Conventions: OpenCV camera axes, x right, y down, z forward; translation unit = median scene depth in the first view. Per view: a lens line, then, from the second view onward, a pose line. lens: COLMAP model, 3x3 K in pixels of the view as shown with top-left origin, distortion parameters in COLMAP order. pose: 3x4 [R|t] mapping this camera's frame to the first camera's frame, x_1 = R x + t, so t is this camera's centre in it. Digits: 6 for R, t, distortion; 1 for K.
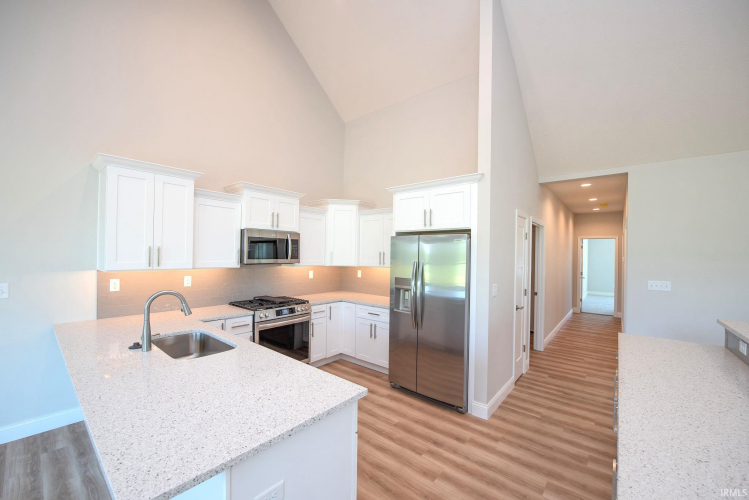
lens RADIAL K [[297.2, 0, 375.2], [0, 297.2, 253.1], [0, 0, 1]] dist [-0.011676, -0.000702]
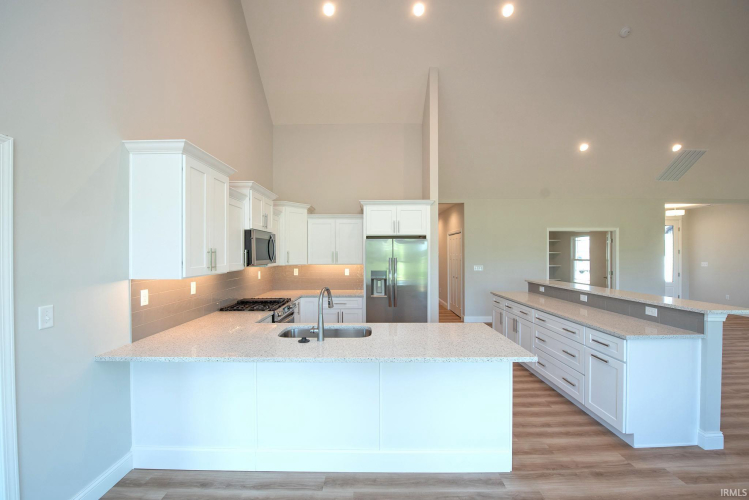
lens RADIAL K [[297.2, 0, 373.5], [0, 297.2, 250.4], [0, 0, 1]] dist [-0.011676, -0.000702]
pose [[0.776324, -0.011764, 0.630224, -0.749741], [0.013049, 0.999912, 0.002591, -0.010889], [-0.630199, 0.006212, 0.776409, -0.011764]]
